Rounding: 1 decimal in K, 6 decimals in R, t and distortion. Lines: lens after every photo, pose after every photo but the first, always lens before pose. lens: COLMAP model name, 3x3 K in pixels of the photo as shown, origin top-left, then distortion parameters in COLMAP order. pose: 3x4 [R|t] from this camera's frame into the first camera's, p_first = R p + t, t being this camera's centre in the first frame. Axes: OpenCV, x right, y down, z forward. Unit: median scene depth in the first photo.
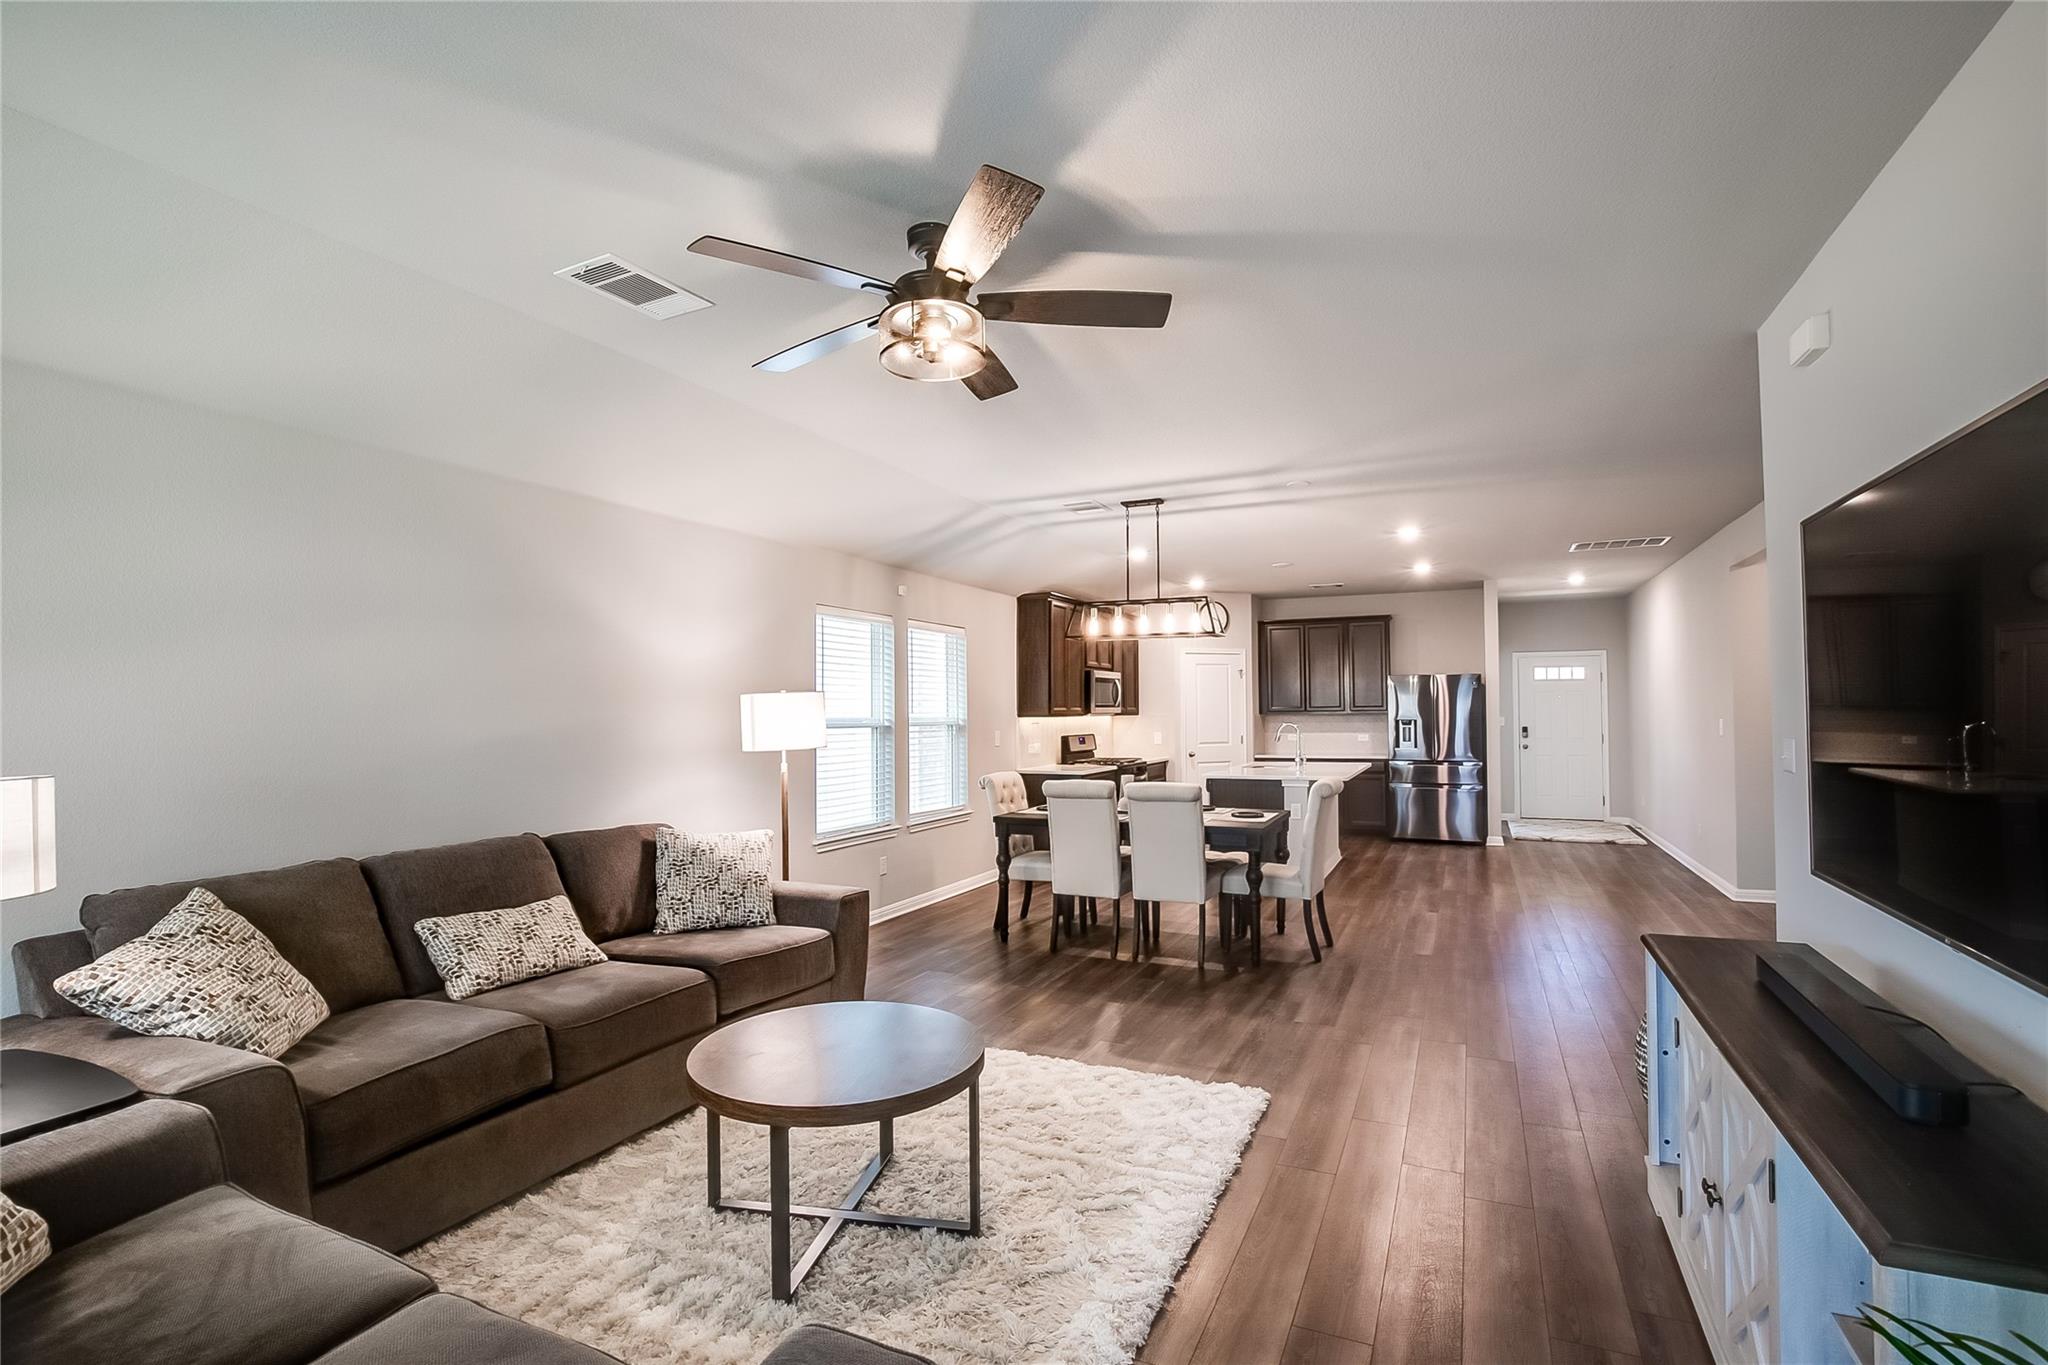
lens RADIAL K [[943.9, 0, 1020.5], [0, 943.9, 690.7], [0, 0, 1]] dist [-0.035186, 0.007033]
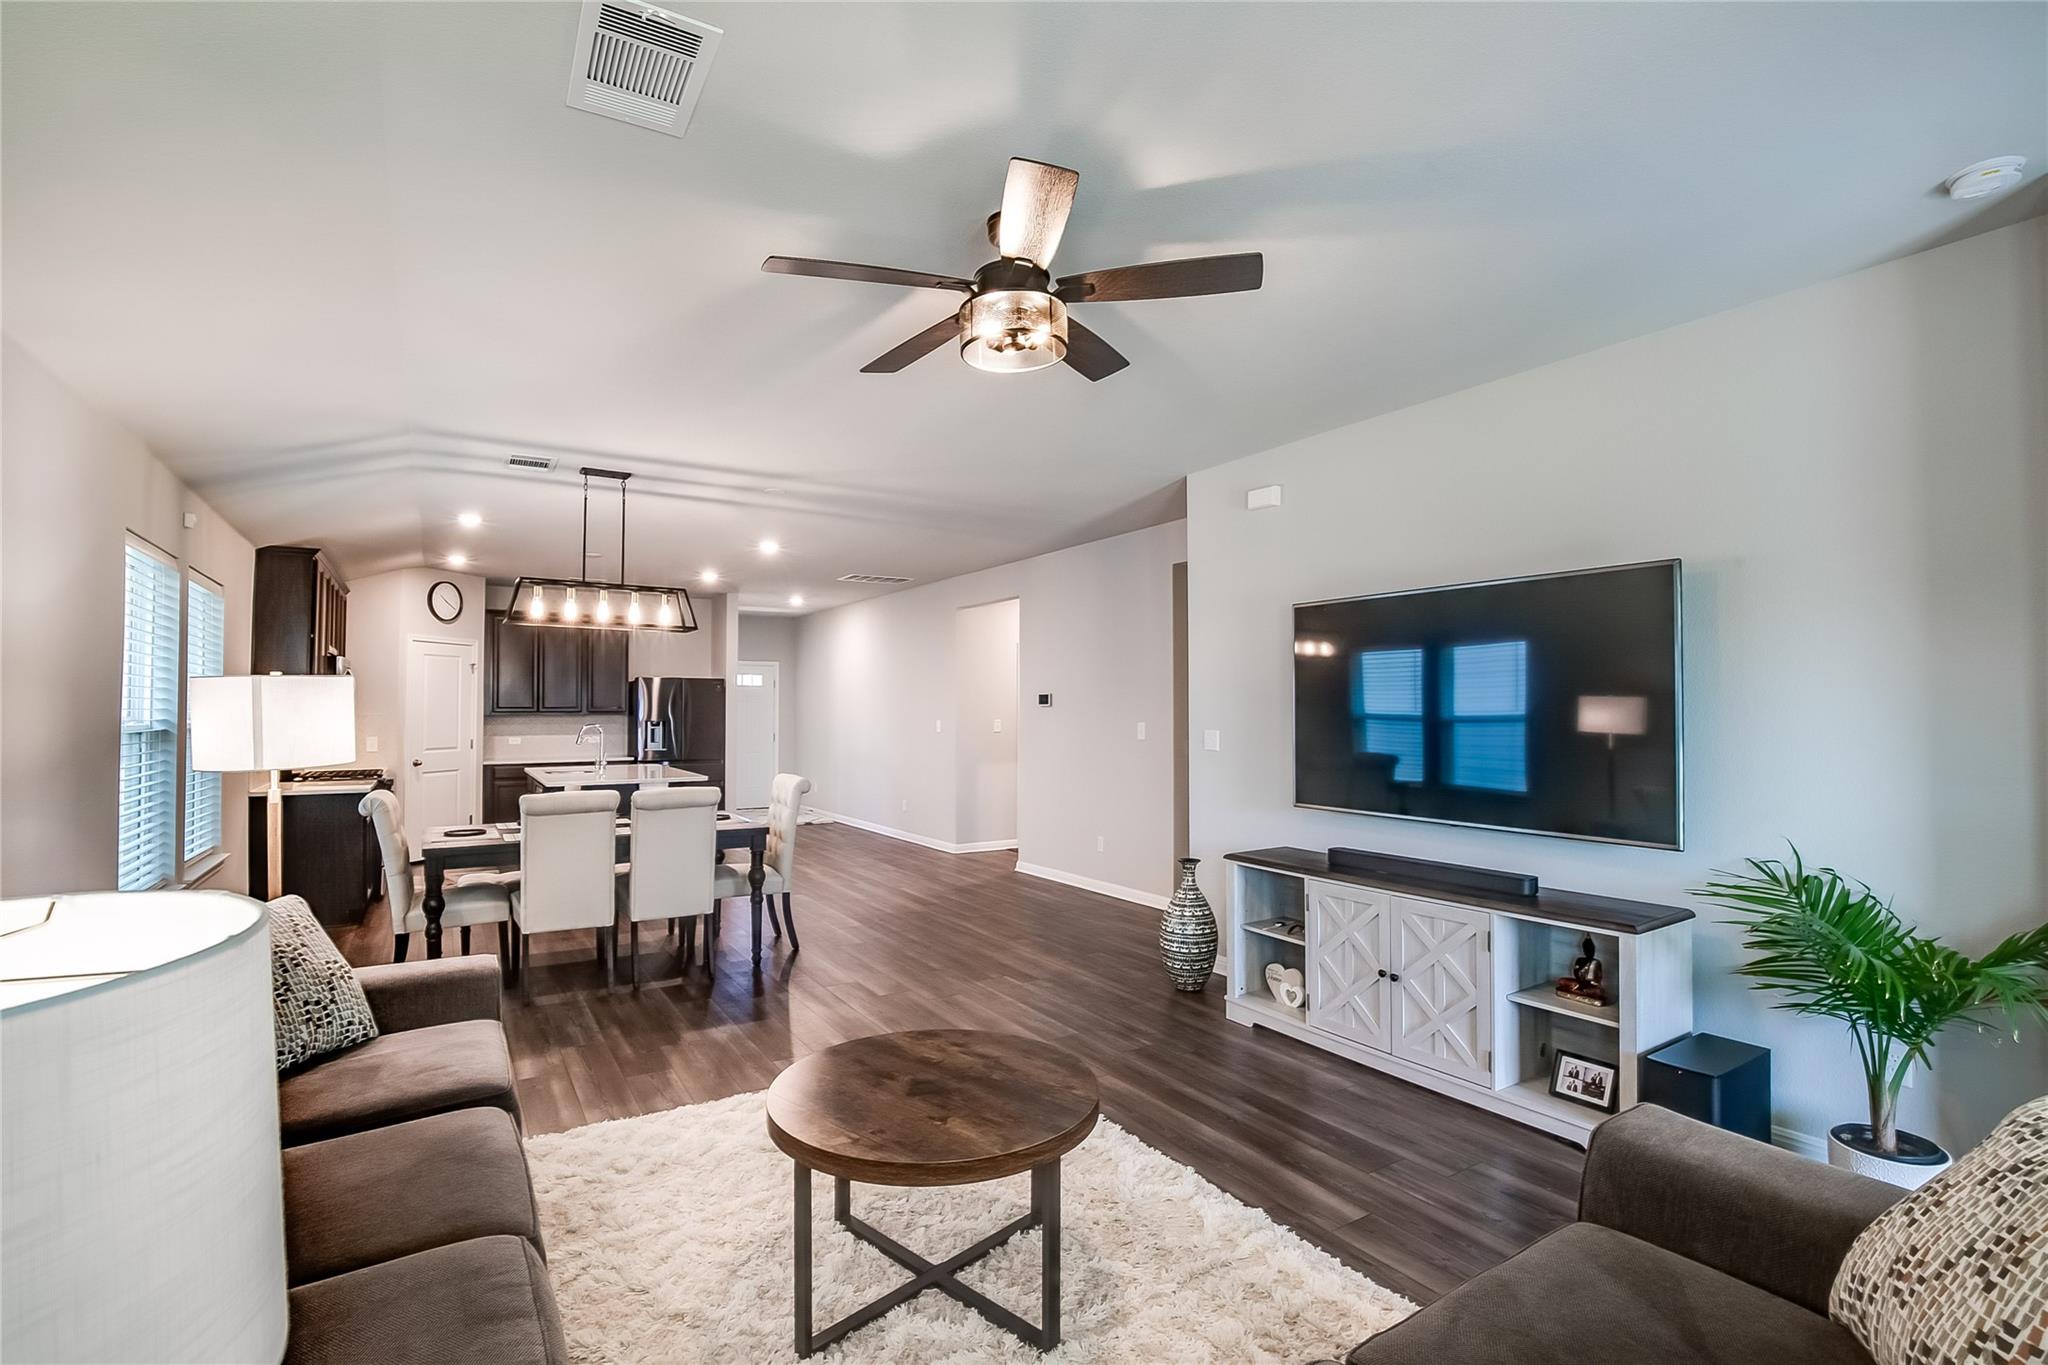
lens RADIAL K [[943.9, 0, 1022.1], [0, 943.9, 683.5], [0, 0, 1]] dist [-0.035186, 0.007033]
pose [[0.533626, 0.030663, 0.845164, -0.253479], [-0.021480, 0.999512, -0.022701, 0.005402], [-0.845448, -0.006040, 0.534024, 0.128847]]
